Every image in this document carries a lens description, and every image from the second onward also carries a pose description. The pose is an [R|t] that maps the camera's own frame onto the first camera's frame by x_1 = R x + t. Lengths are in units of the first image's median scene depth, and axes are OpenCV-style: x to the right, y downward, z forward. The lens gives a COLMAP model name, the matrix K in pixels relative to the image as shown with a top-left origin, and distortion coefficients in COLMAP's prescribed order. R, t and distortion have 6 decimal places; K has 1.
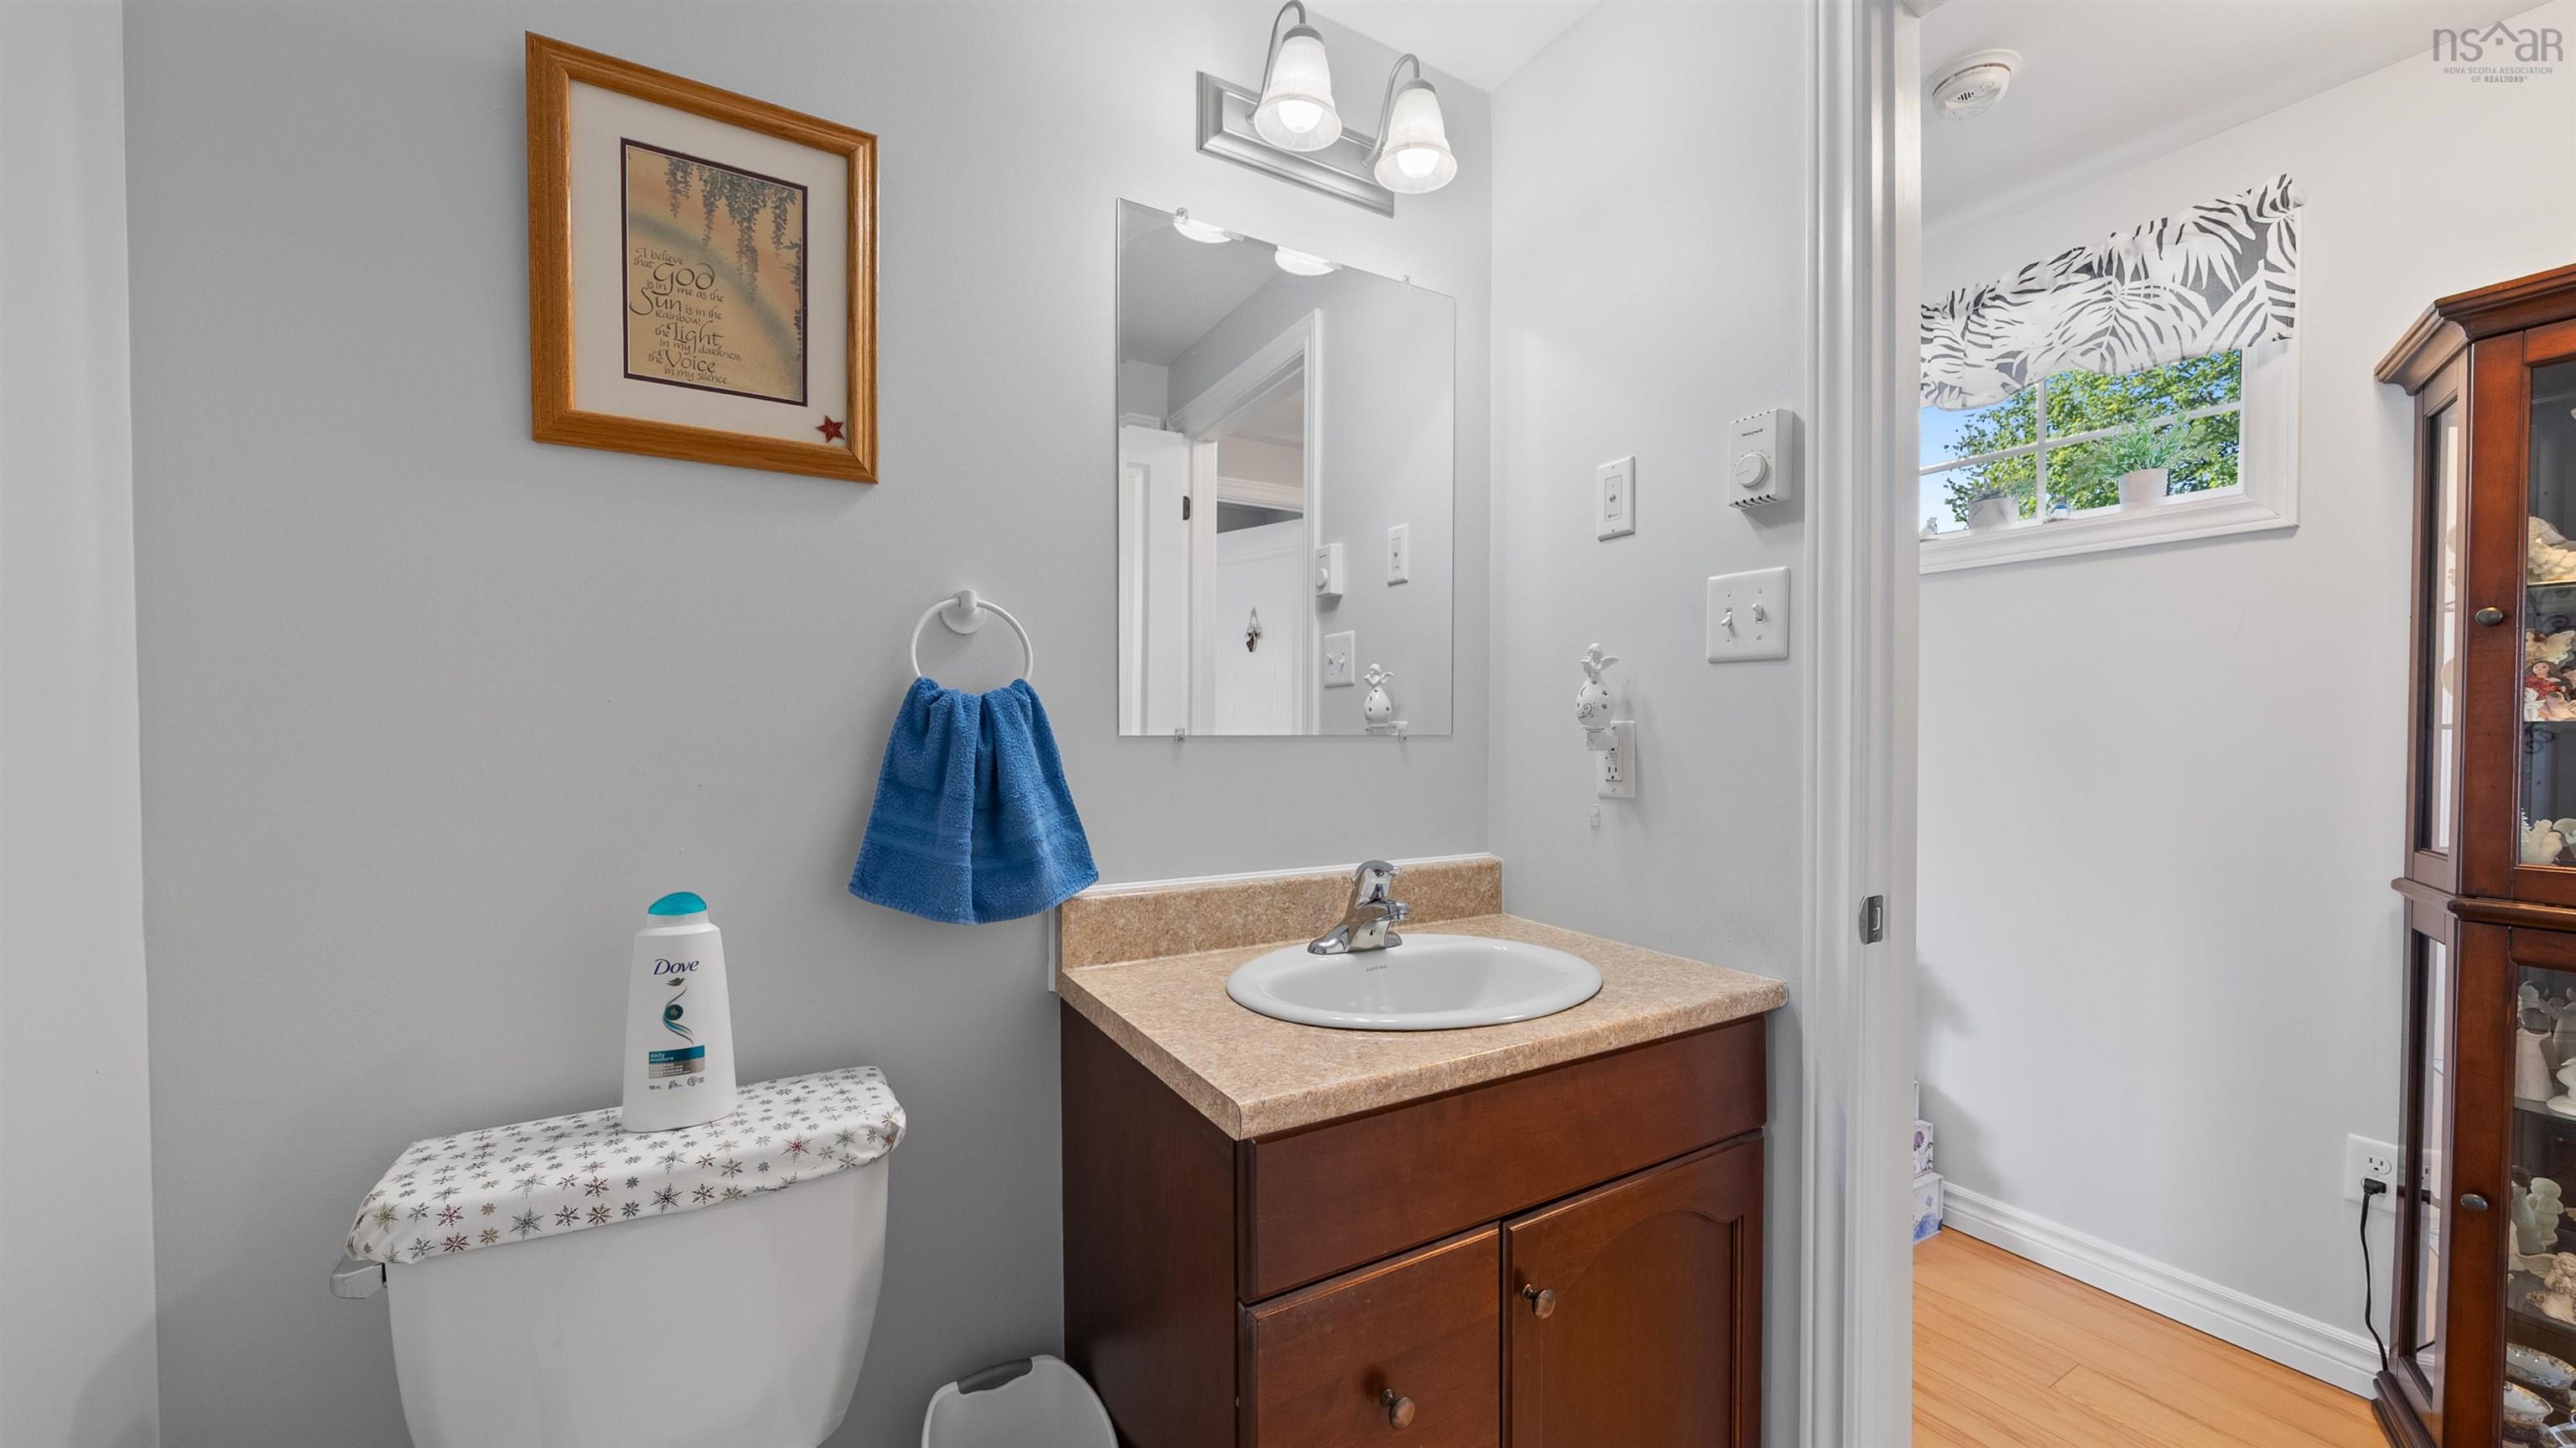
lens RADIAL K [[924.2, 0, 1287.4], [0, 924.2, 733.6], [0, 0, 1]] dist [-0.001819, -0.000089]
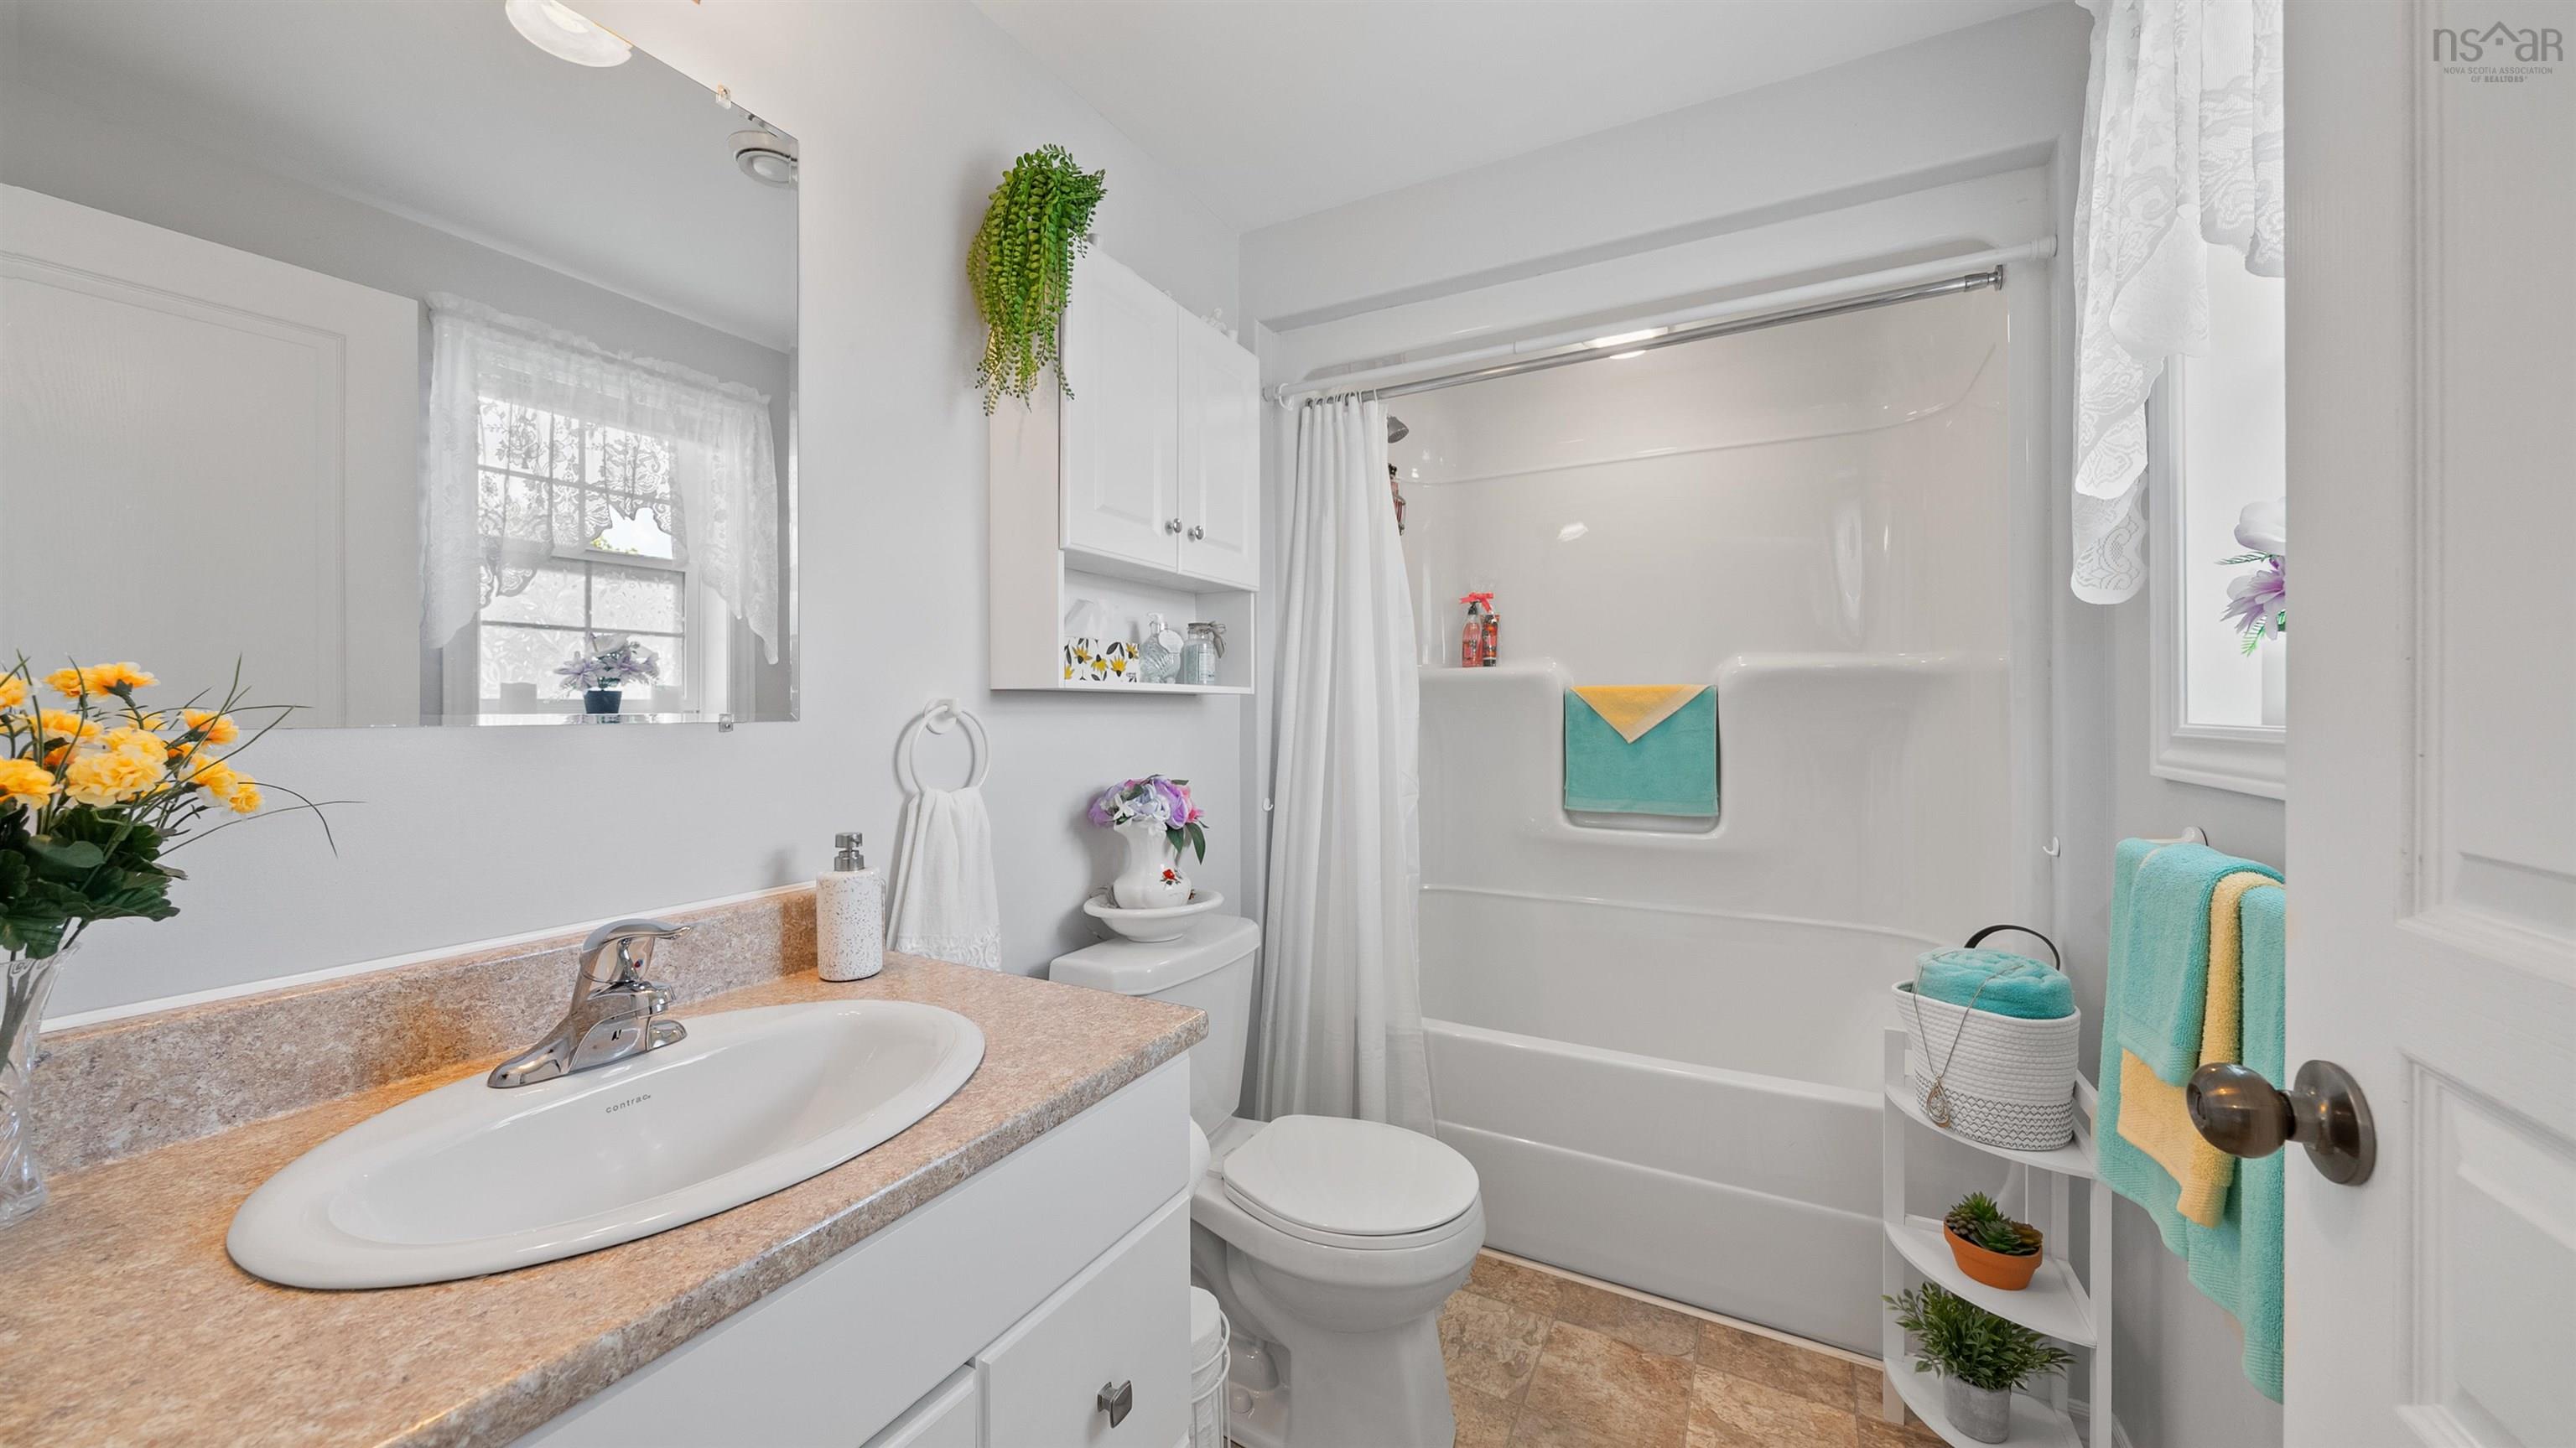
lens RADIAL K [[924.2, 0, 1280.2], [0, 924.2, 711.9], [0, 0, 1]] dist [-0.001819, -0.000089]
pose [[0.847797, -0.005615, 0.530291, 0.141280], [0.006978, 0.999975, -0.000568, -0.000854], [-0.530275, 0.004182, 0.847816, 0.223333]]
